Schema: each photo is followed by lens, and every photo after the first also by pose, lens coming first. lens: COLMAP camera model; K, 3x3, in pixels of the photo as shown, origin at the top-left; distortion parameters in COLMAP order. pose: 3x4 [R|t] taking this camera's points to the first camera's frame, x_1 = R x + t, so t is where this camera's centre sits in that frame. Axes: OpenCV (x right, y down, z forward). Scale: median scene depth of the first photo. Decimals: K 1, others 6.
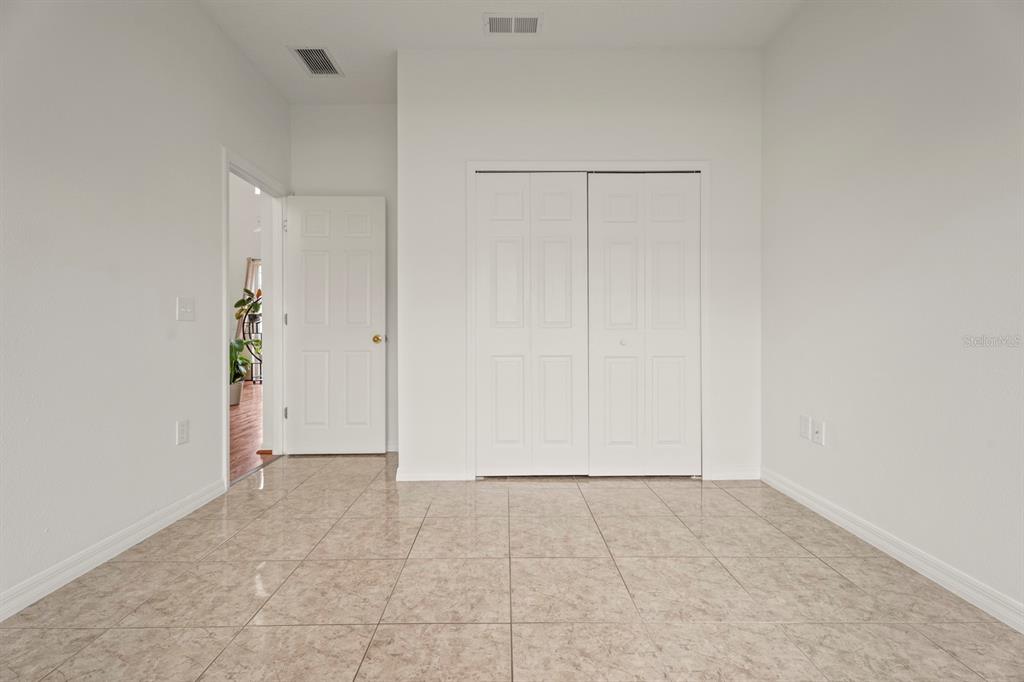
lens RADIAL K [[454.3, 0, 513.0], [0, 454.3, 337.6], [0, 0, 1]] dist [0.004126, 0.000406]
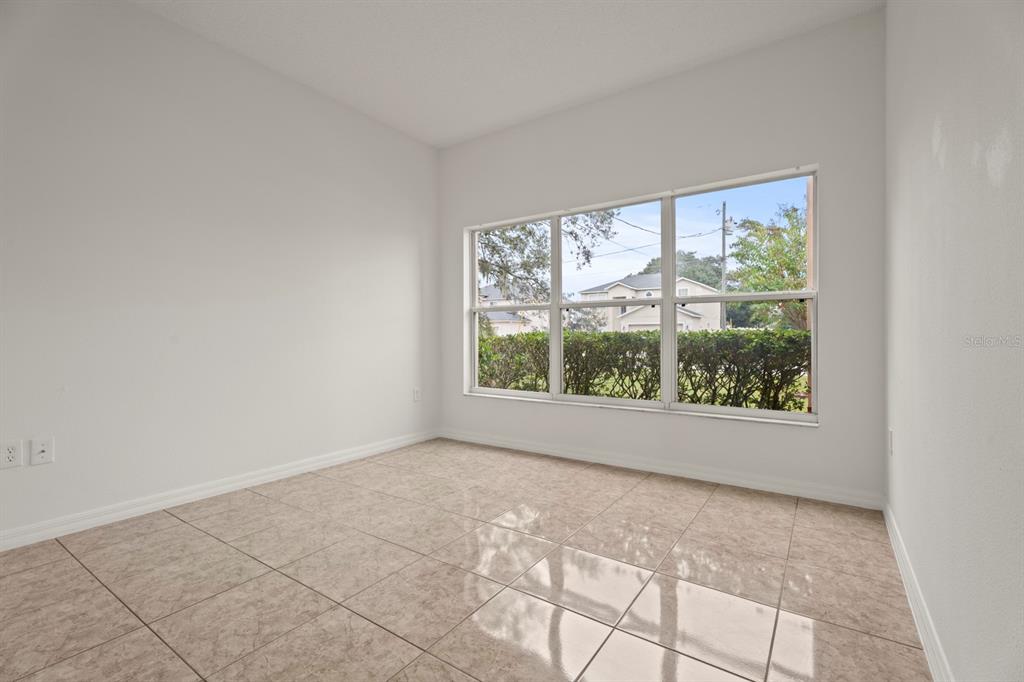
lens RADIAL K [[454.3, 0, 507.7], [0, 454.3, 339.0], [0, 0, 1]] dist [0.004126, 0.000406]
pose [[-0.812280, 0.001383, 0.583266, -0.785276], [0.006761, 0.999952, 0.007045, -0.015999], [-0.583228, 0.009666, -0.812251, 1.550138]]
